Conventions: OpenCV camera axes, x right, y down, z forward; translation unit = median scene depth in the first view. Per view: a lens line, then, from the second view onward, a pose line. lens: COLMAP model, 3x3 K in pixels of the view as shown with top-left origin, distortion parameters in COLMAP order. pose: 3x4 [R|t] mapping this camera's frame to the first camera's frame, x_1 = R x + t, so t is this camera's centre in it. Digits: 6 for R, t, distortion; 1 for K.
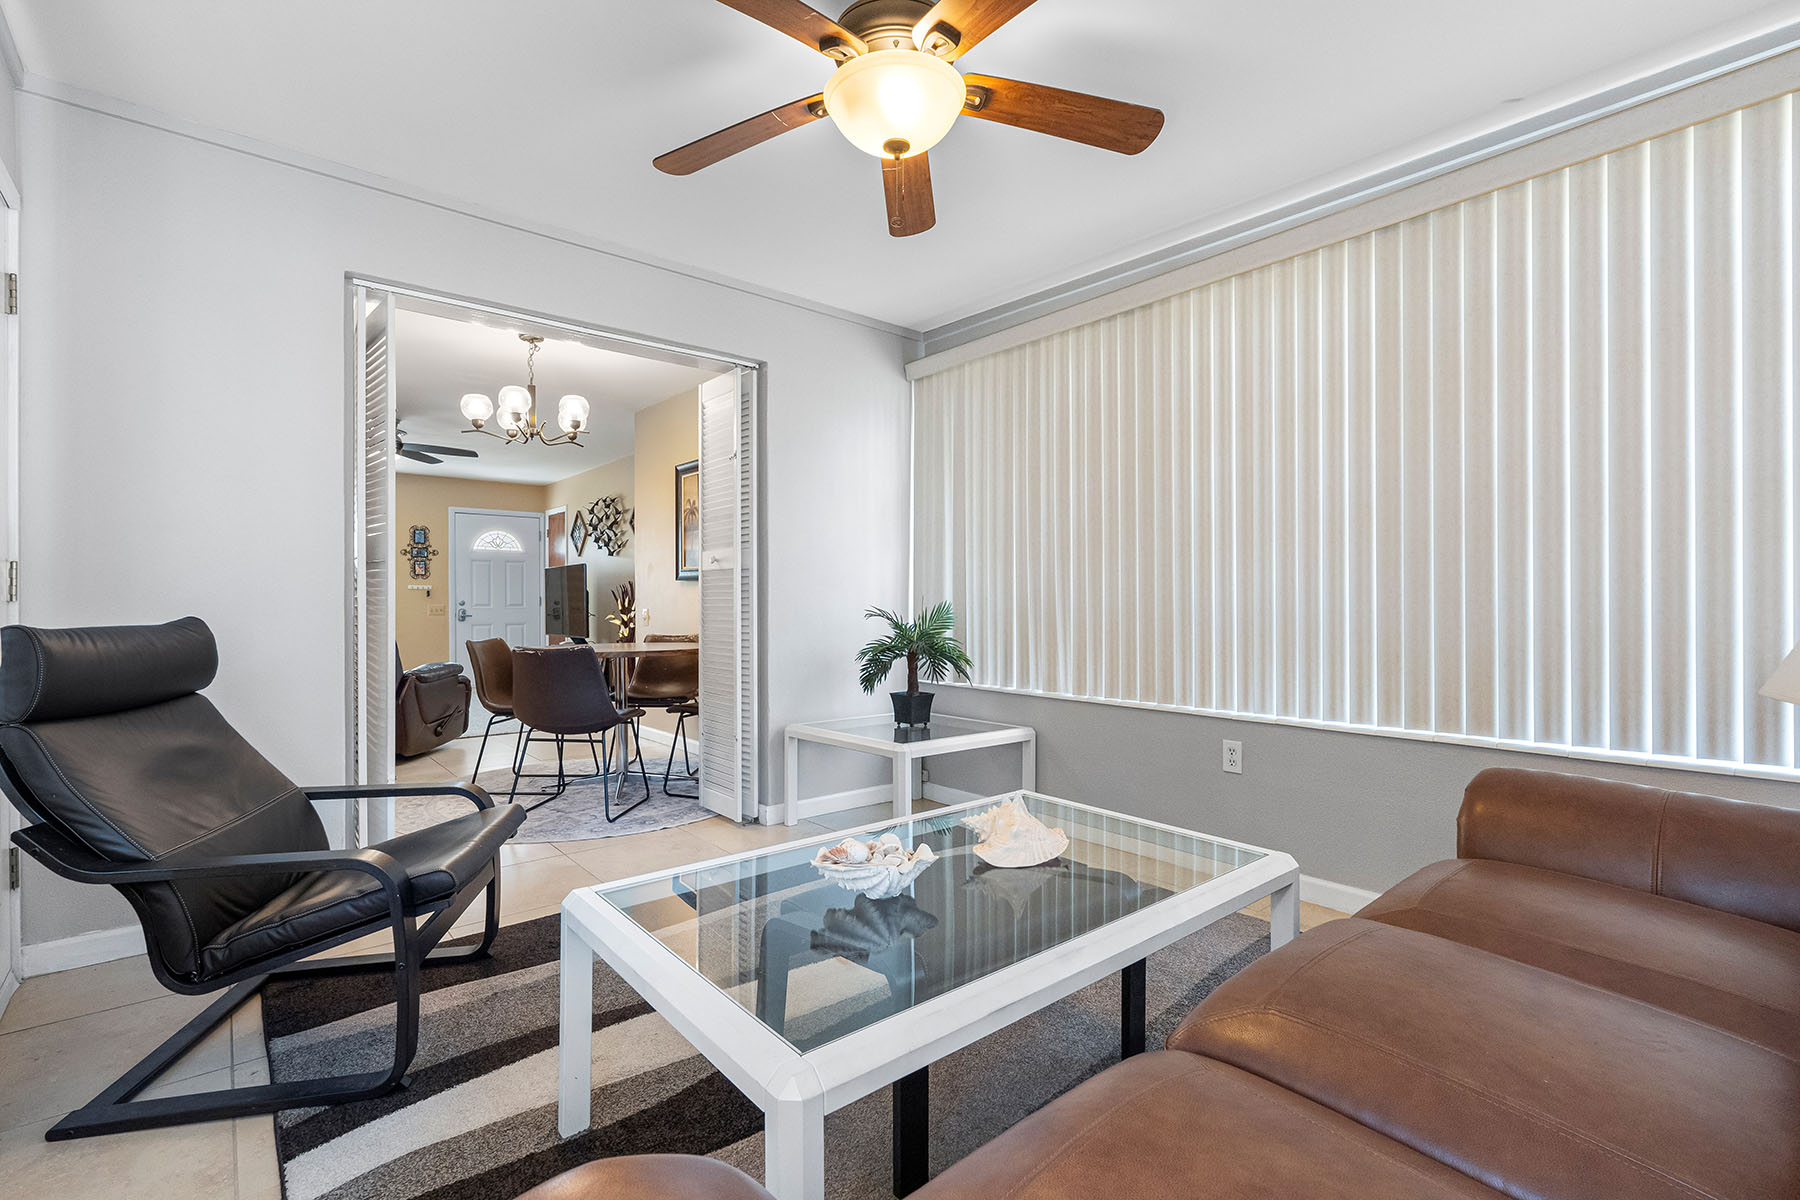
lens RADIAL K [[801.3, 0, 899.6], [0, 801.3, 615.6], [0, 0, 1]] dist [-0.004951, 0.000002]
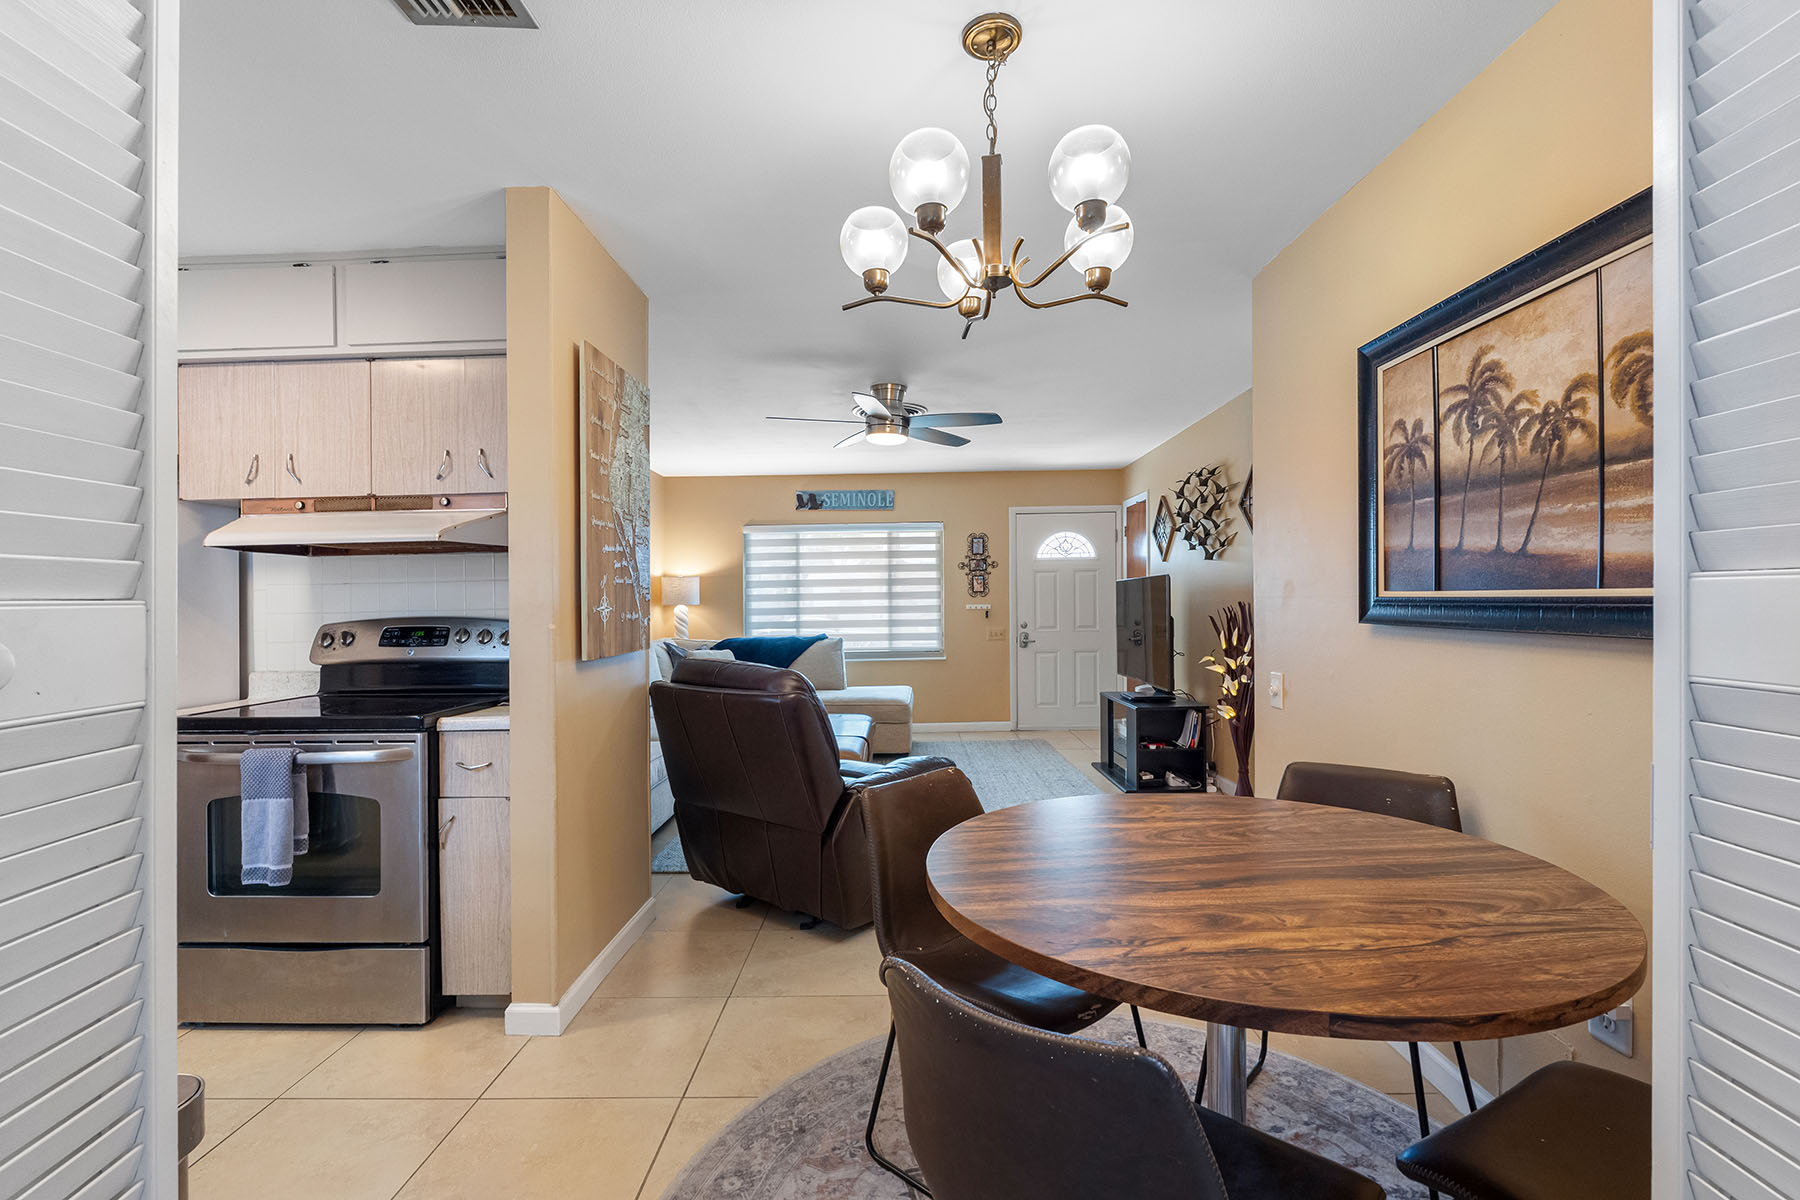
lens RADIAL K [[801.3, 0, 899.3], [0, 801.3, 613.5], [0, 0, 1]] dist [-0.004951, 0.000002]
pose [[0.750386, -0.001745, -0.660997, -0.118290], [0.004506, 0.999987, 0.002475, -0.032801], [0.660984, -0.004836, 0.750384, 0.340479]]
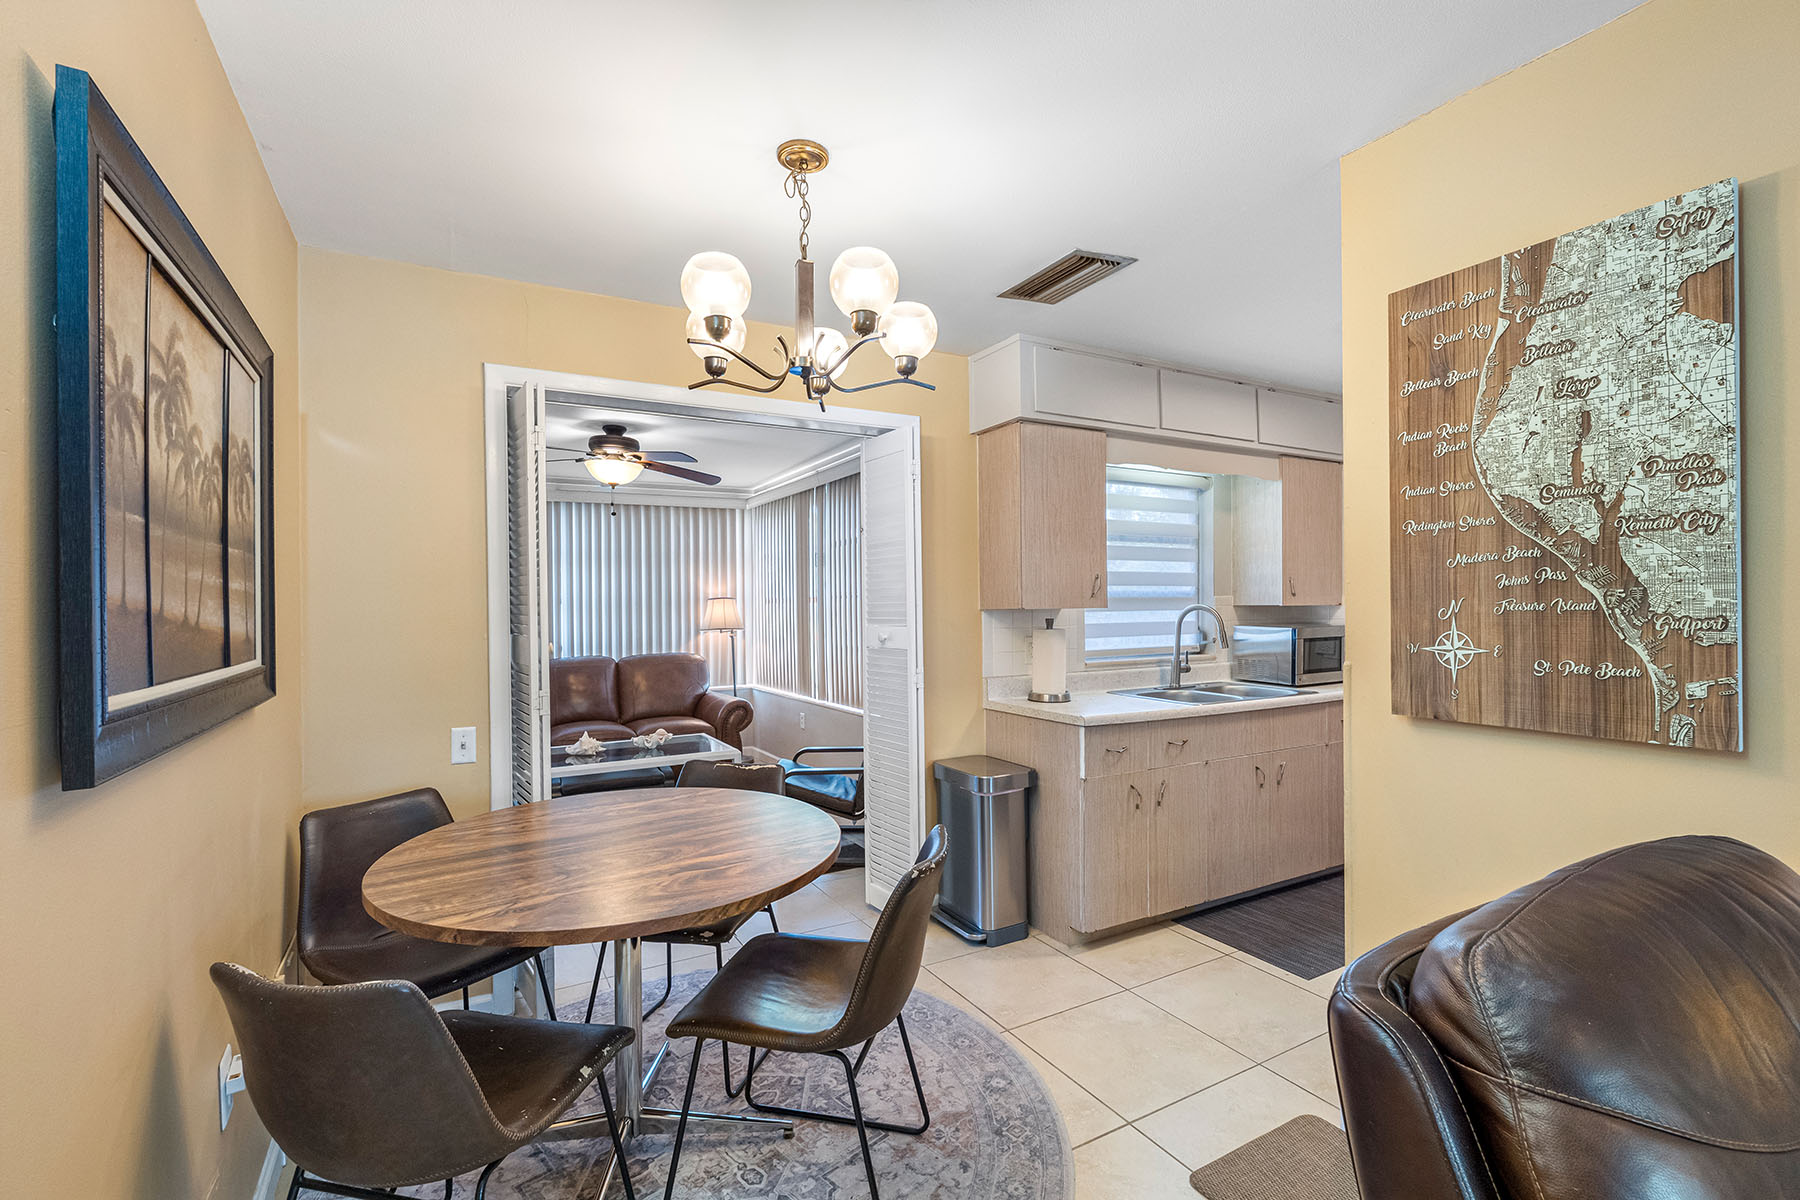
lens RADIAL K [[801.3, 0, 896.7], [0, 801.3, 604.6], [0, 0, 1]] dist [-0.004951, 0.000002]
pose [[-0.979754, 0.011963, 0.199847, -0.299973], [0.016014, 0.999697, 0.018669, -0.051886], [-0.199563, 0.021492, -0.979649, 0.720294]]
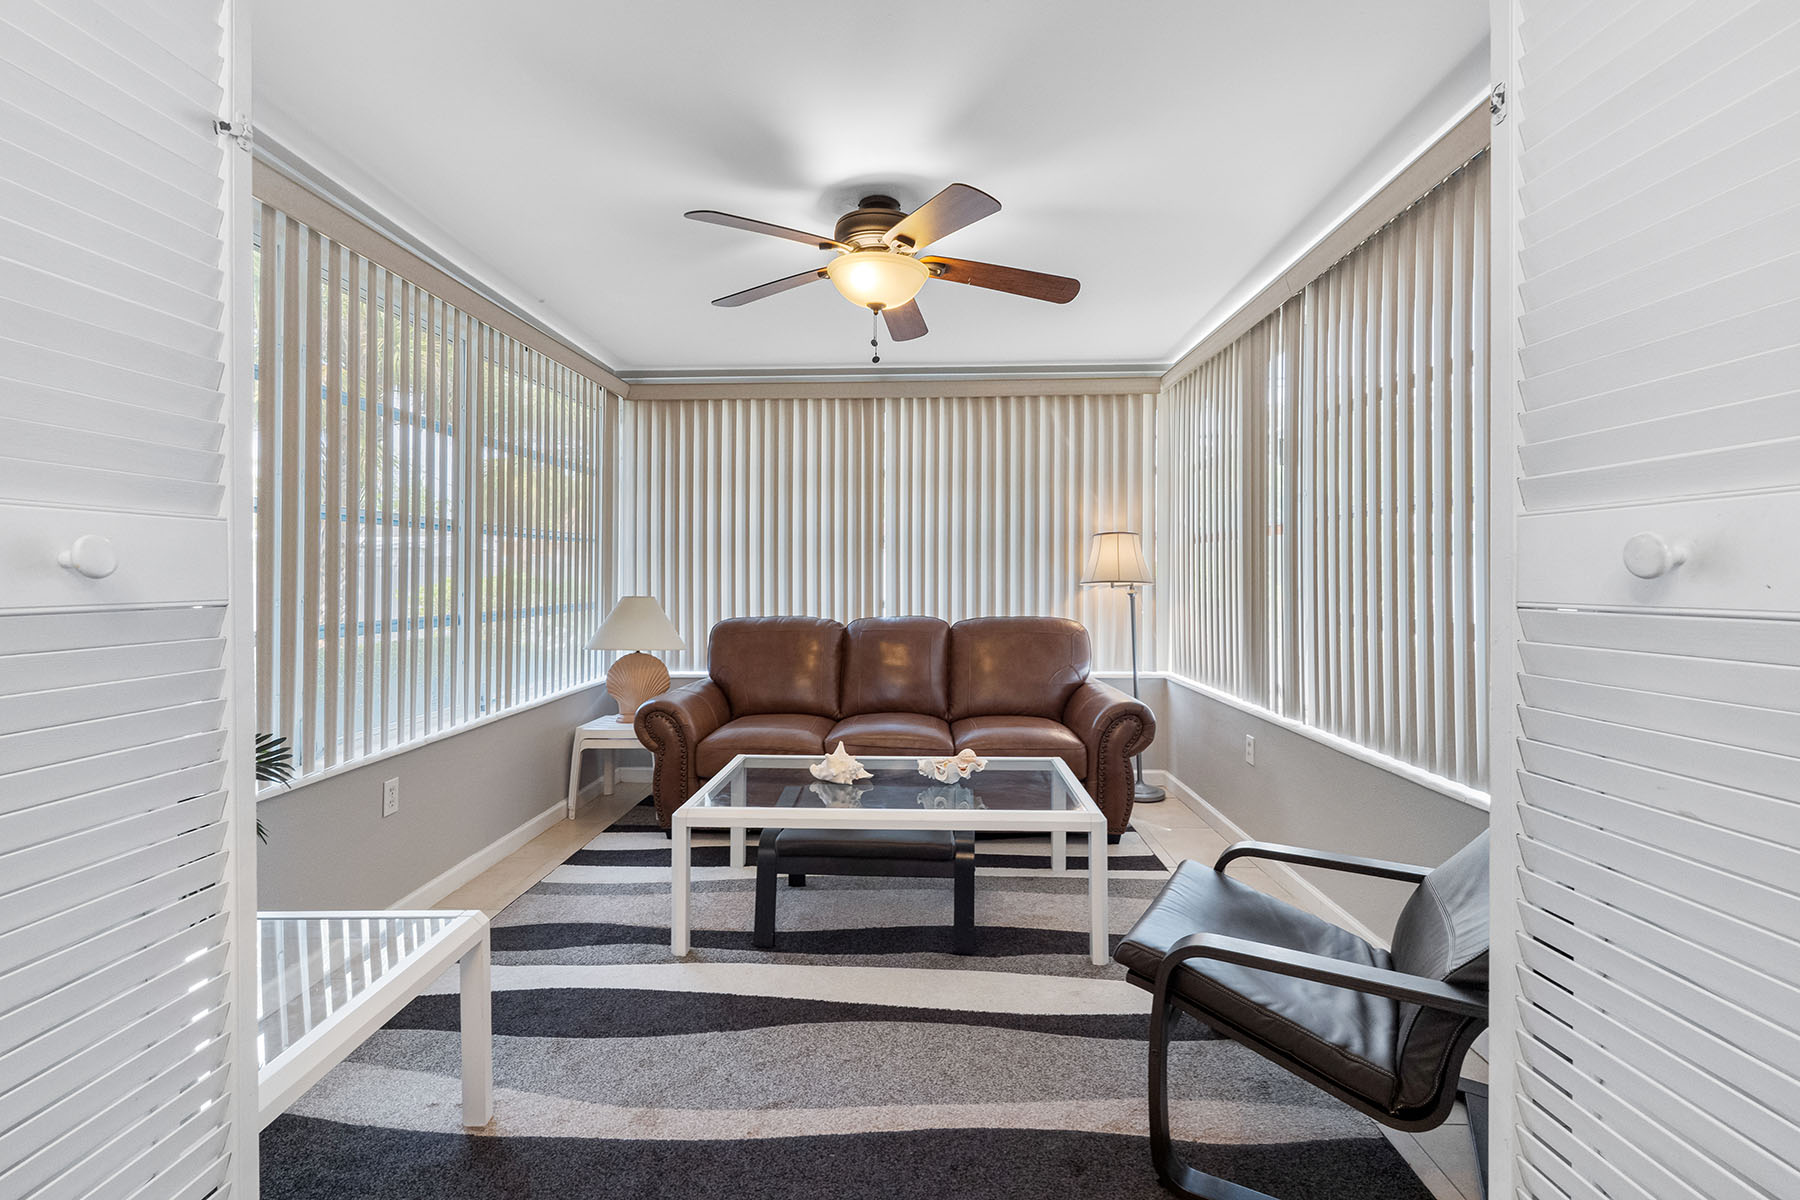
lens RADIAL K [[801.3, 0, 894.3], [0, 801.3, 580.6], [0, 0, 1]] dist [-0.004951, 0.000002]
pose [[-0.730222, -0.000660, 0.683209, -0.212456], [0.018201, 0.999626, 0.020420, -0.028923], [-0.682967, 0.027346, -0.729937, 0.438892]]
